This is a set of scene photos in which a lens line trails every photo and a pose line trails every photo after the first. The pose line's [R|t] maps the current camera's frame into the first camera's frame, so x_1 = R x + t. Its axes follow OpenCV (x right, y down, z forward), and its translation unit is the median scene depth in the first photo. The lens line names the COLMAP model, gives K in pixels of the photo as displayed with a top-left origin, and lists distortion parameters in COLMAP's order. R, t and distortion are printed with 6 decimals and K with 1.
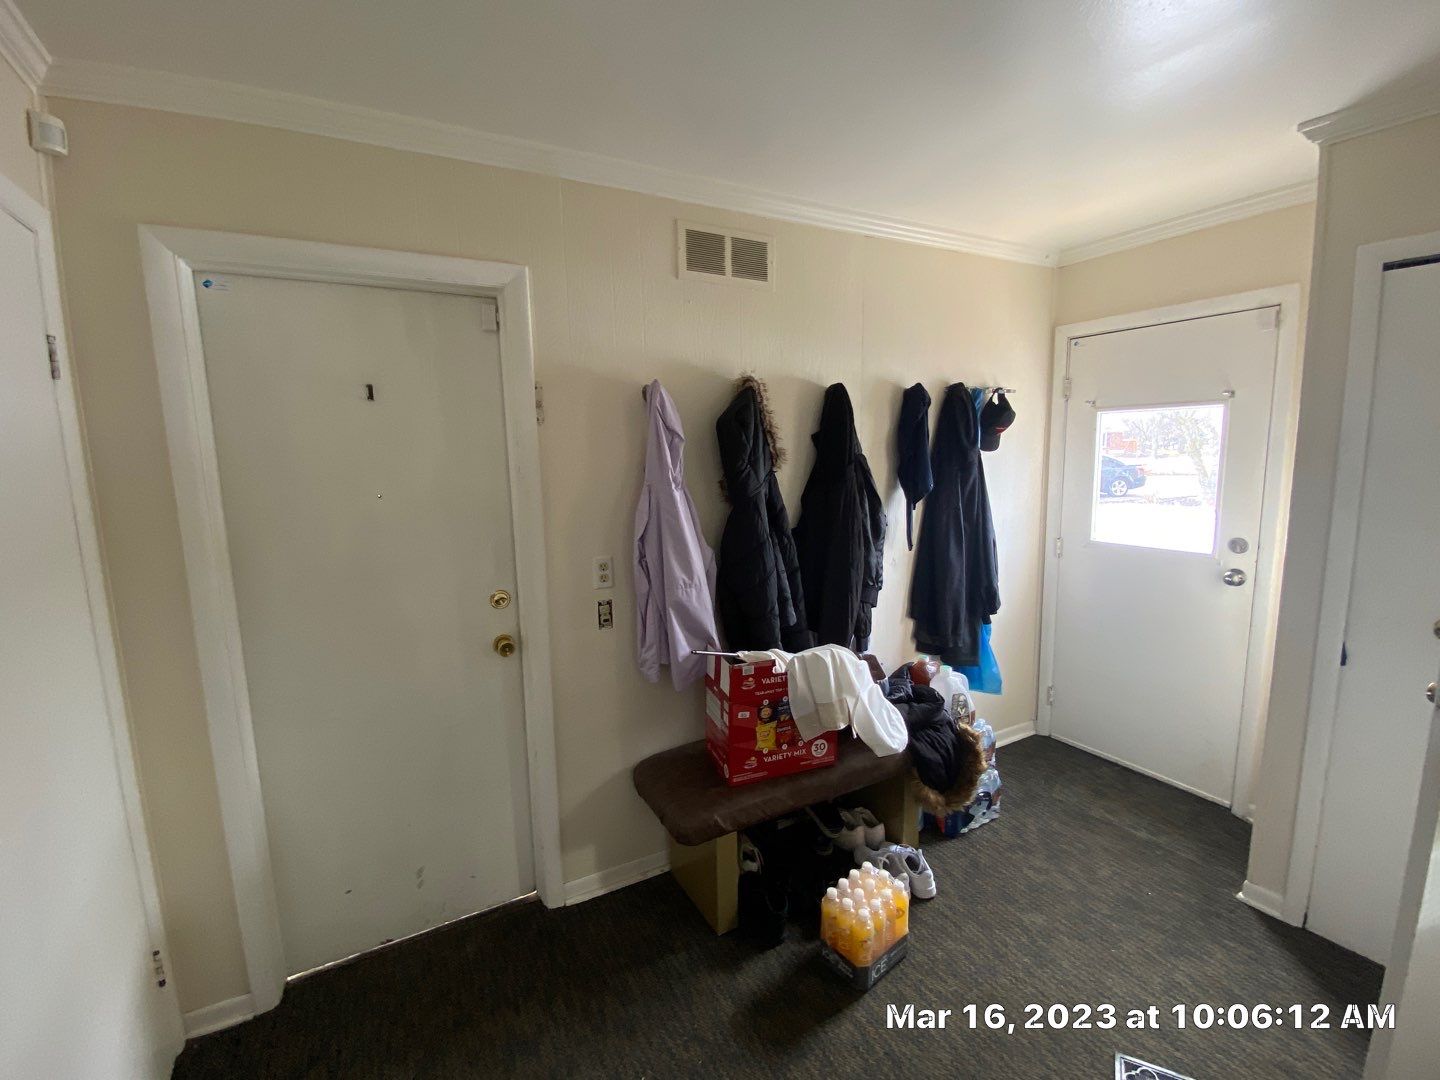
lens RADIAL K [[650.1, 0, 725.8], [0, 650.1, 543.4], [0, 0, 1]] dist [0.076477, -0.054912]
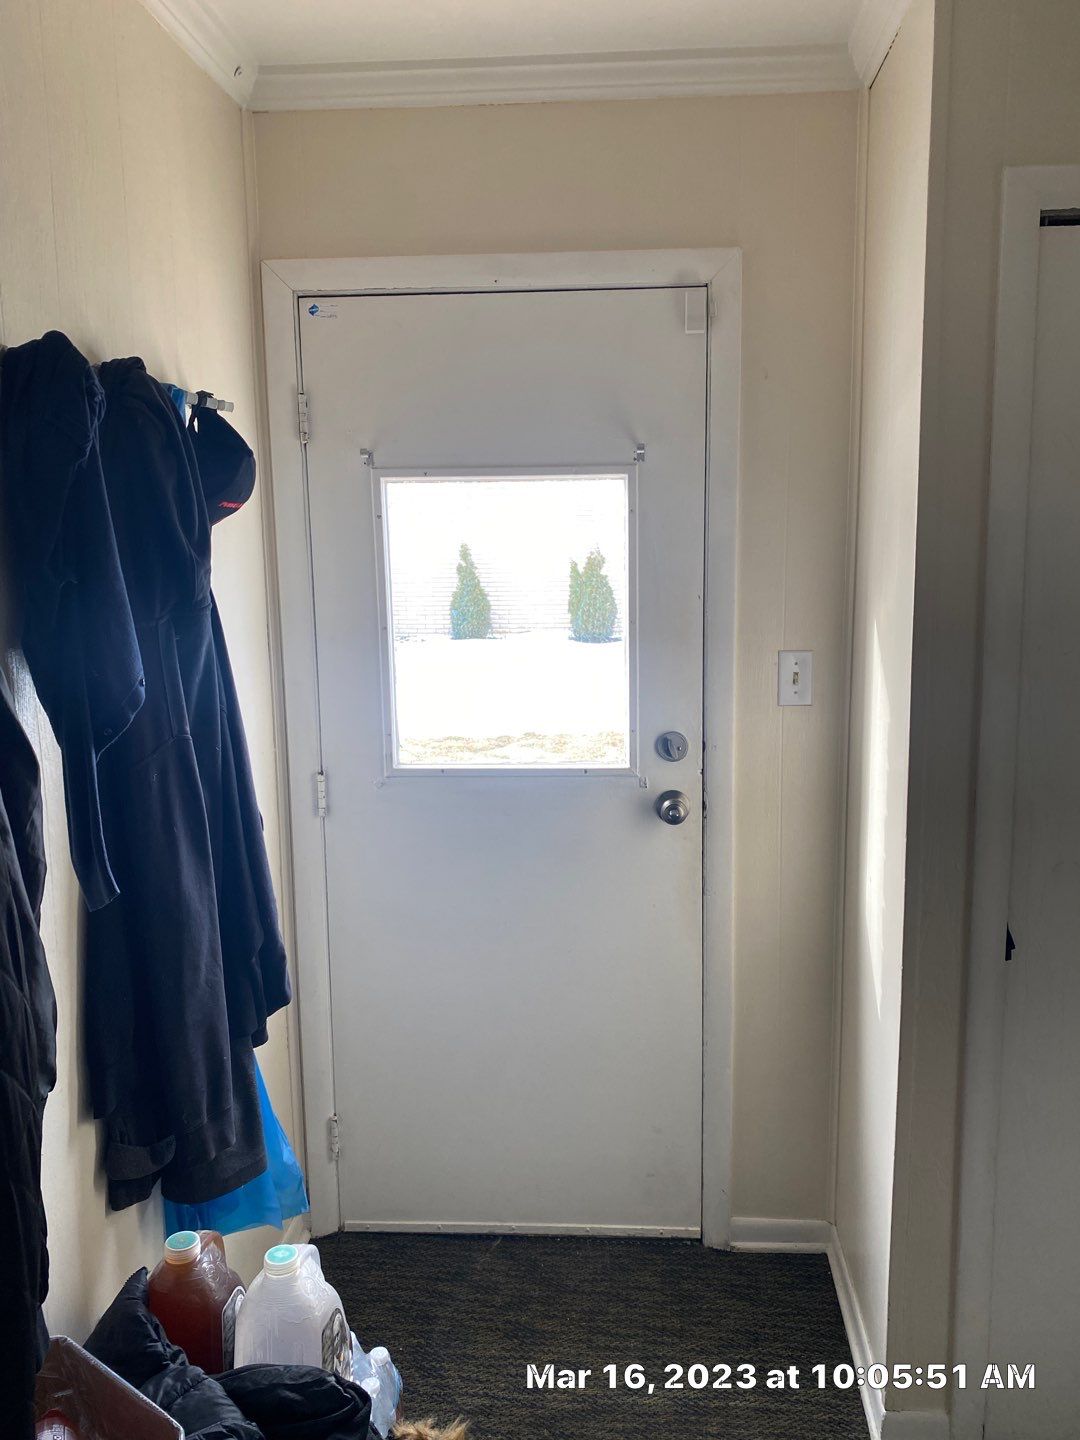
lens RADIAL K [[1154.3, 0, 552.3], [0, 1154.3, 714.5], [0, 0, 1]] dist [-0.007599, 0.059352]
pose [[0.539983, -0.115670, 0.833690, -0.032672], [0.122247, 0.990787, 0.058287, -0.095616], [-0.832751, 0.070441, 0.549149, 0.644471]]
